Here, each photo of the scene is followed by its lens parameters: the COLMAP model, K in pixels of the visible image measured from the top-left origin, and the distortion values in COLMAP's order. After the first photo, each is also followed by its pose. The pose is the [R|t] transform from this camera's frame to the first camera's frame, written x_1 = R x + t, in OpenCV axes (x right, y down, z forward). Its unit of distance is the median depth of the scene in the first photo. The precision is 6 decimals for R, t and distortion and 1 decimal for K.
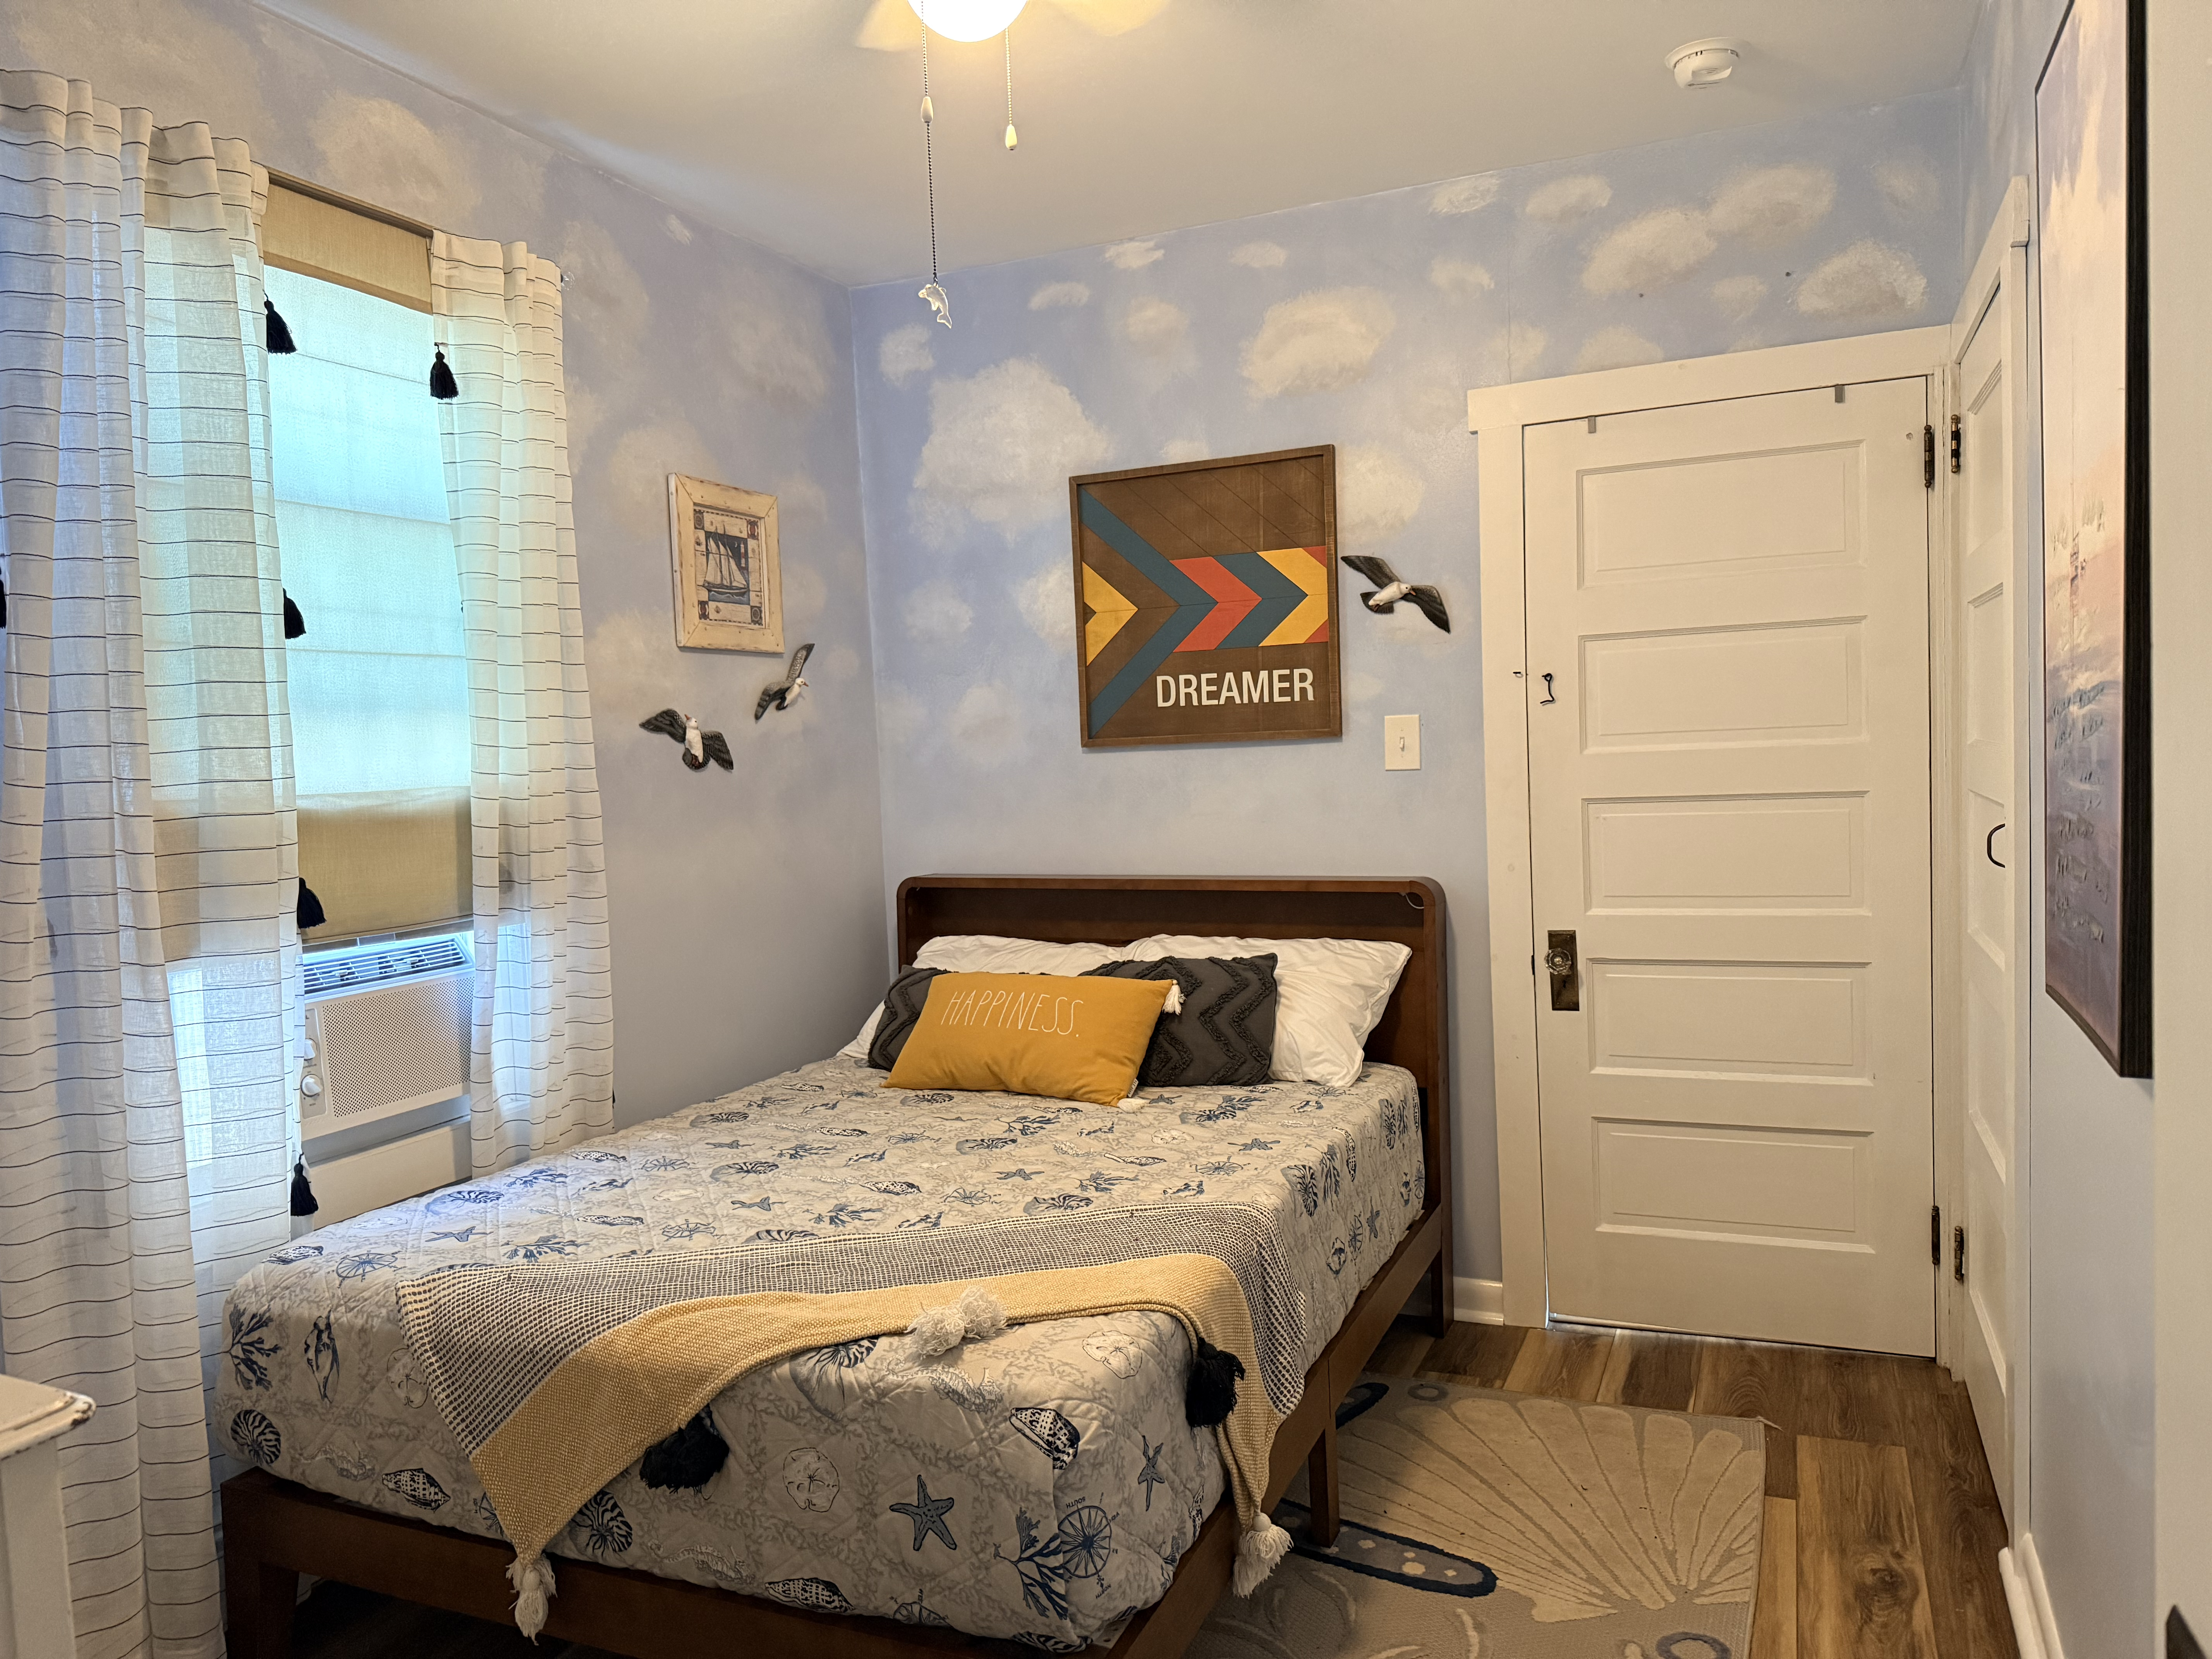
lens RADIAL K [[1572.7, 0, 1106.0], [0, 1572.7, 829.5], [0, 0, 1]] dist [0.188913, -0.389029]
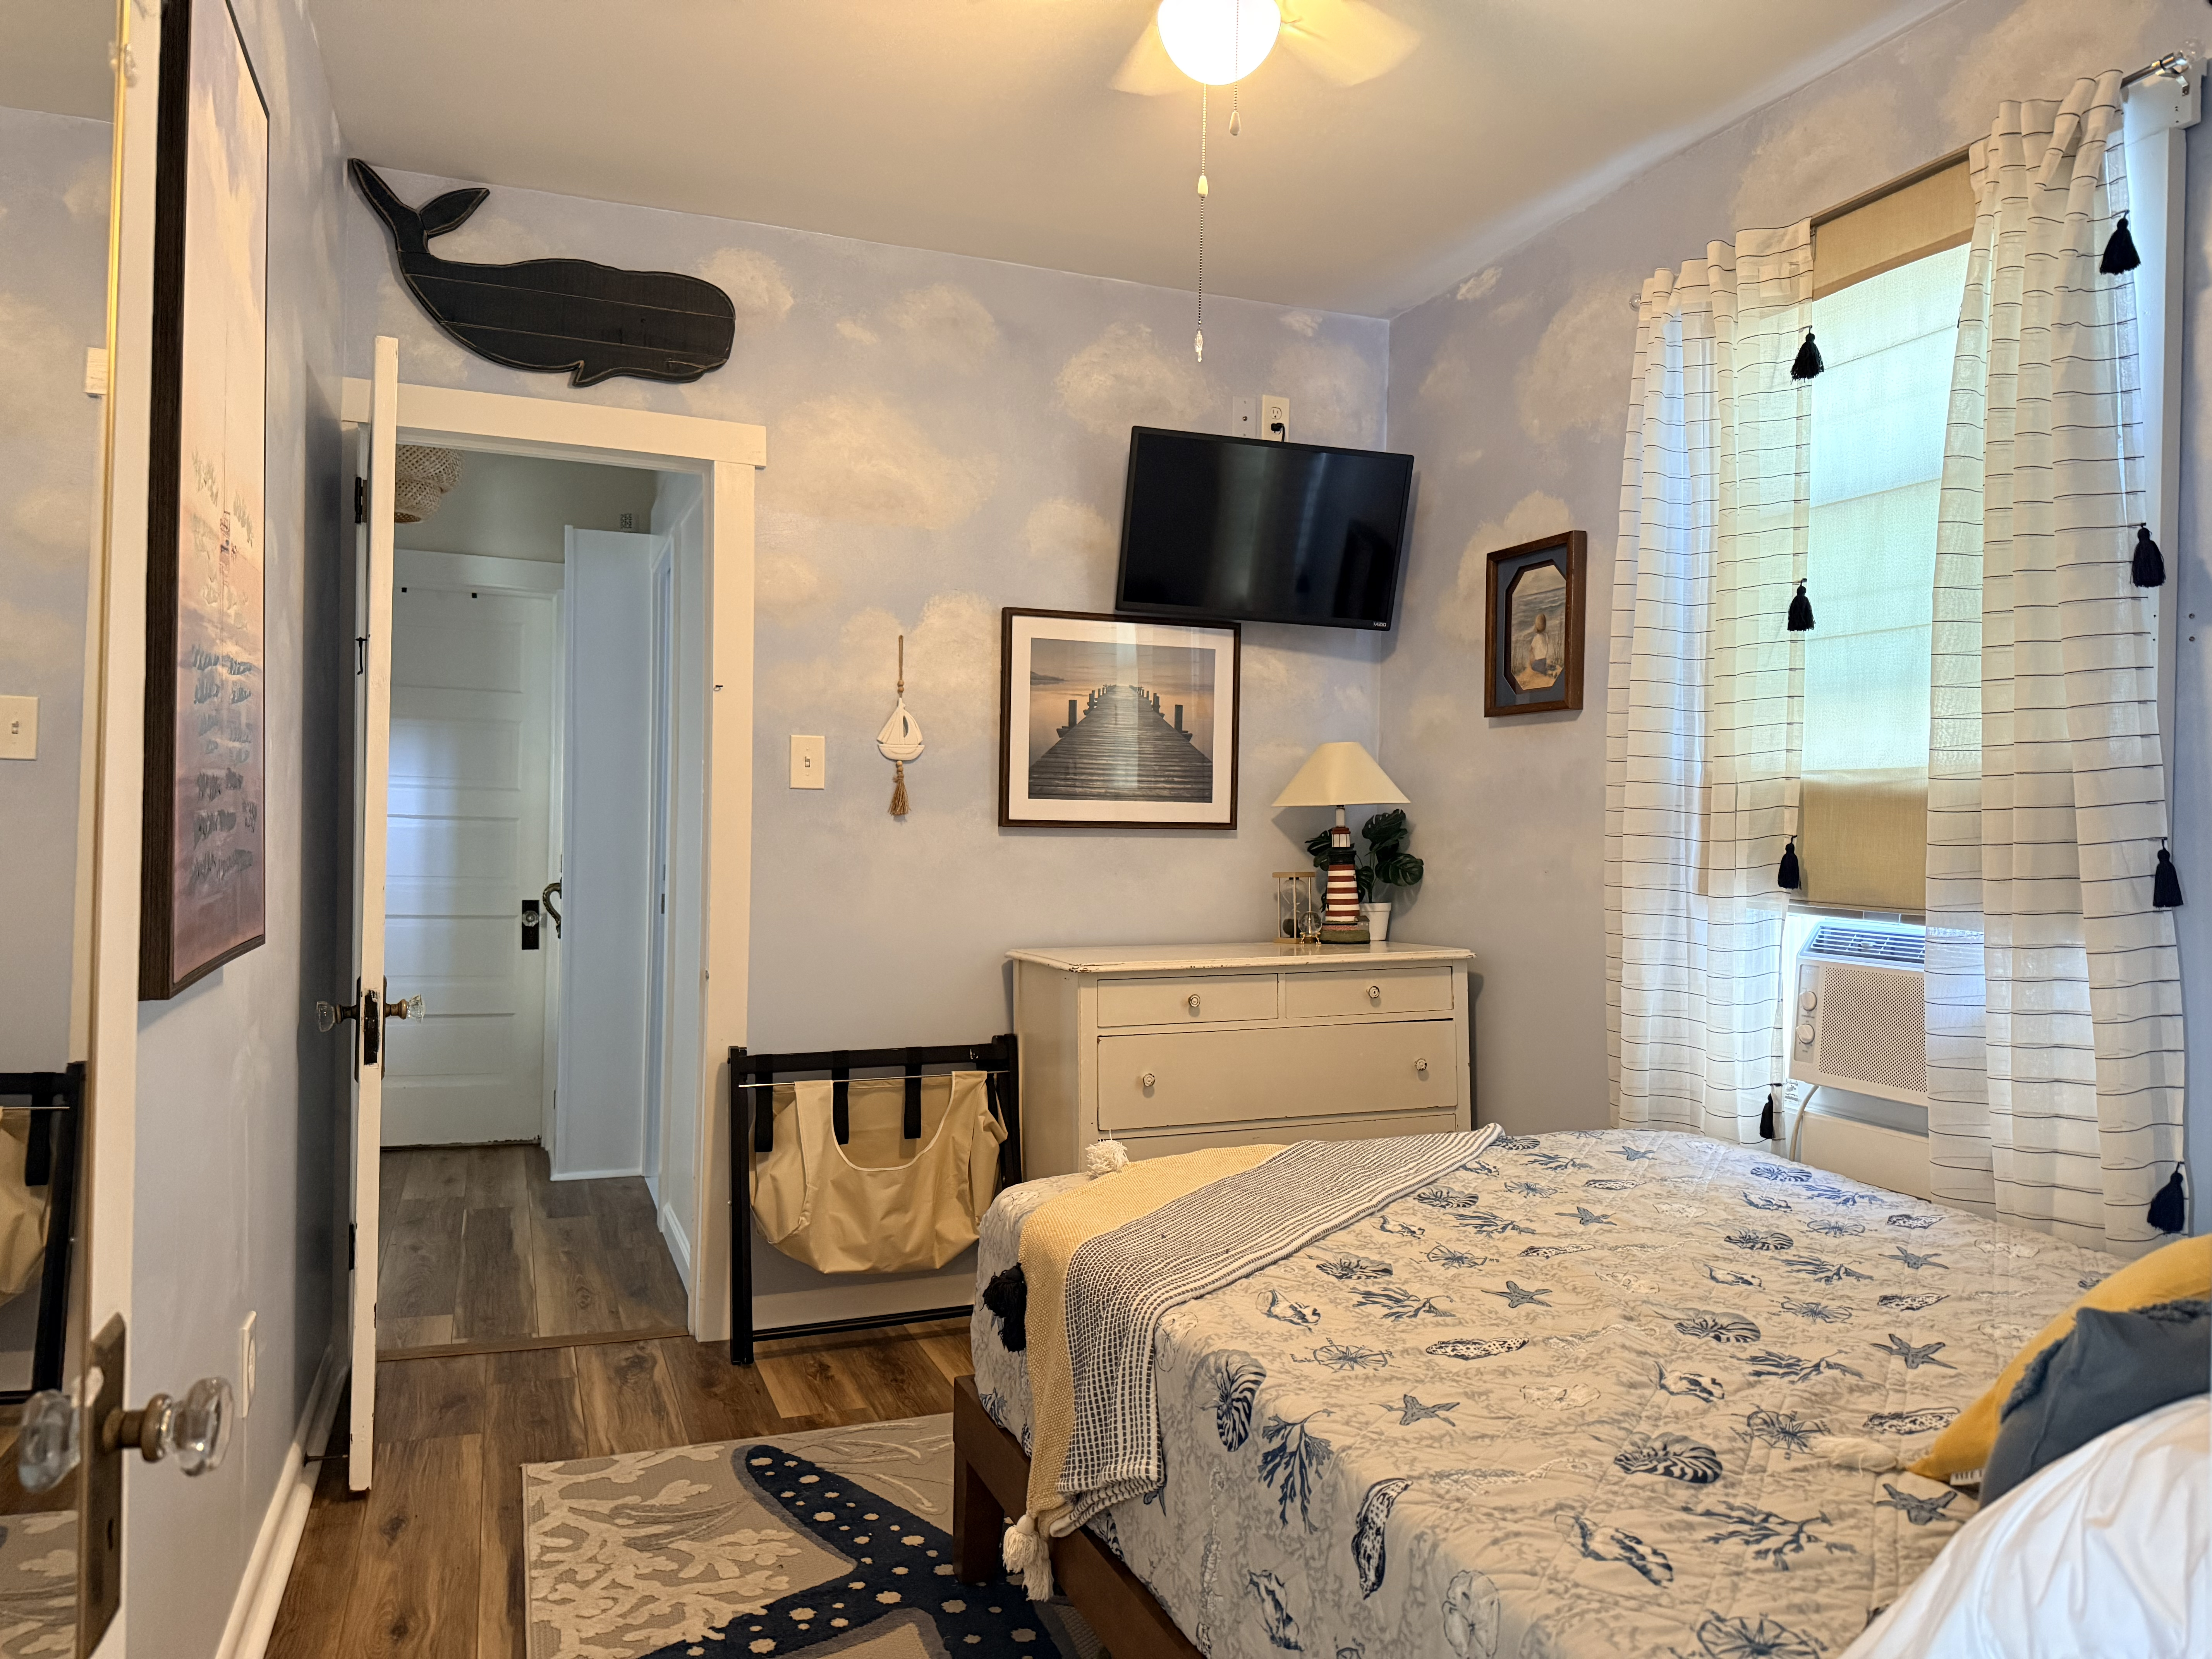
lens RADIAL K [[1572.7, 0, 1106.0], [0, 1572.7, 829.5], [0, 0, 1]] dist [0.188913, -0.389029]
pose [[-0.726311, 0.024861, -0.686916, 0.606822], [-0.030990, 0.997145, 0.068856, -0.041240], [0.686667, 0.071298, -0.723467, 1.448192]]
